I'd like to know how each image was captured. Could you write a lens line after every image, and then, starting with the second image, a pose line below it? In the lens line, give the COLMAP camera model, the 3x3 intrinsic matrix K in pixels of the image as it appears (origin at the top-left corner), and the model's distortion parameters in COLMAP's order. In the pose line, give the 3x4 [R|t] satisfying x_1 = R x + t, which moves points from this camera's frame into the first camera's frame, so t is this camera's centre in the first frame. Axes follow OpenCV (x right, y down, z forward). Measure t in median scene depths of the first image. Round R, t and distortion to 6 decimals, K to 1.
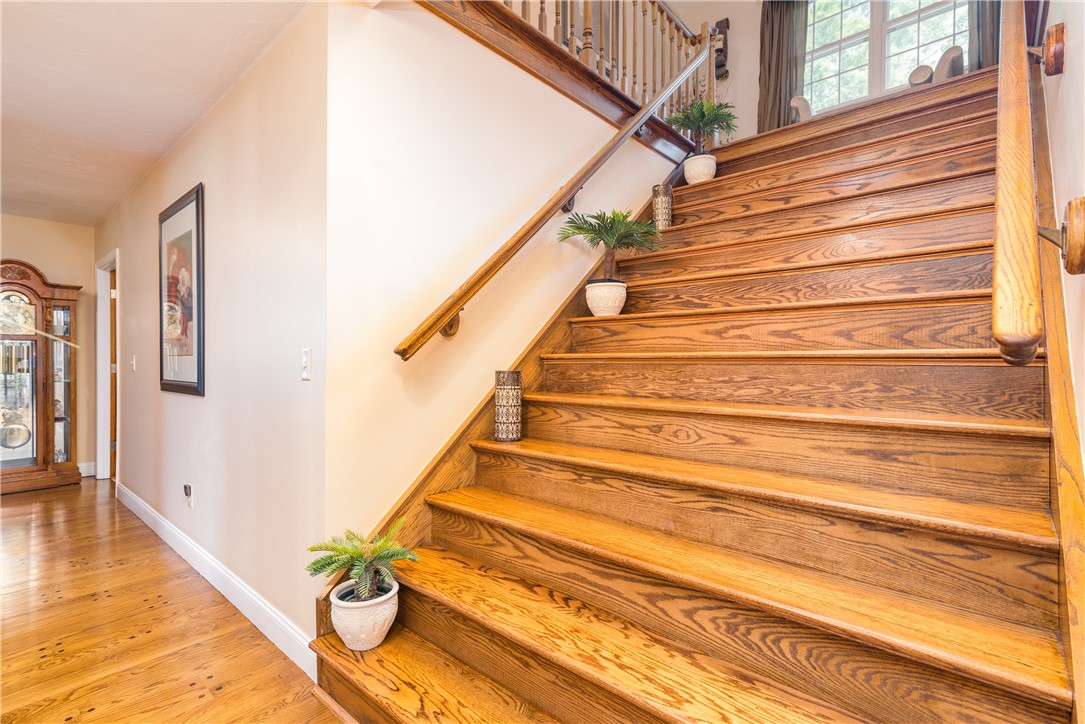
lens RADIAL K [[499.0, 0, 542.5], [0, 499.0, 362.0], [0, 0, 1]] dist [0.021209, 0.000078]
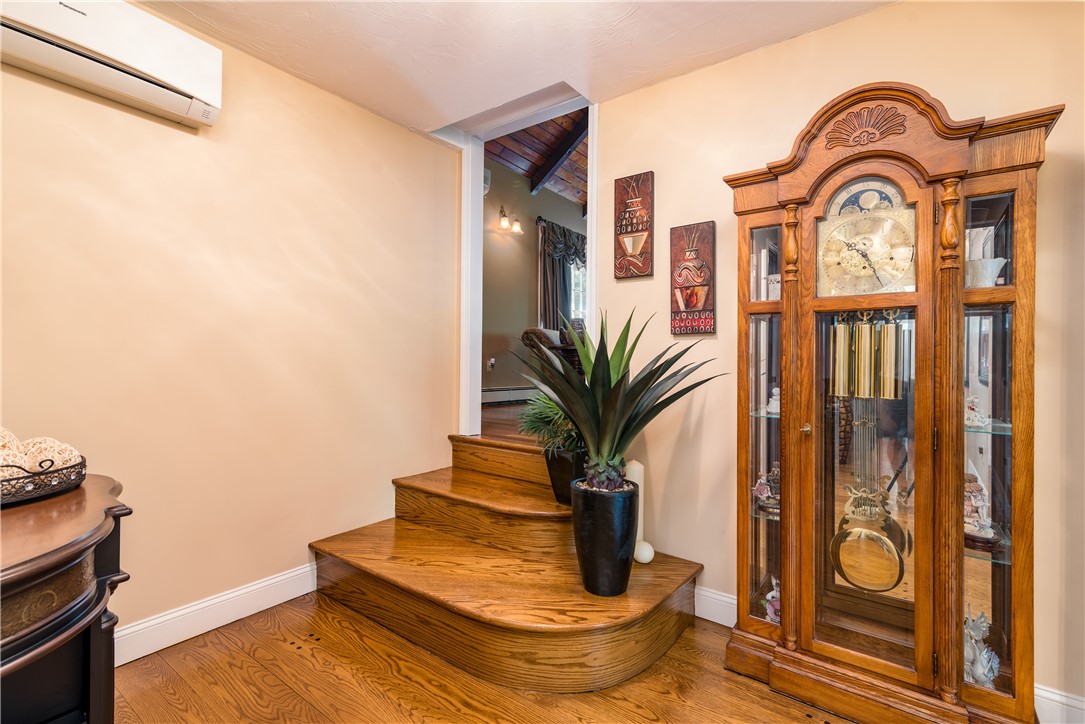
lens RADIAL K [[484.6, 0, 543.1], [0, 484.6, 357.0], [0, 0, 1]] dist [0.019264, -0.000244]
pose [[0.089456, 0.001500, -0.995990, -0.665422], [-0.013930, 0.999903, 0.000255, -0.003961], [0.995893, 0.013851, 0.089468, 0.698657]]
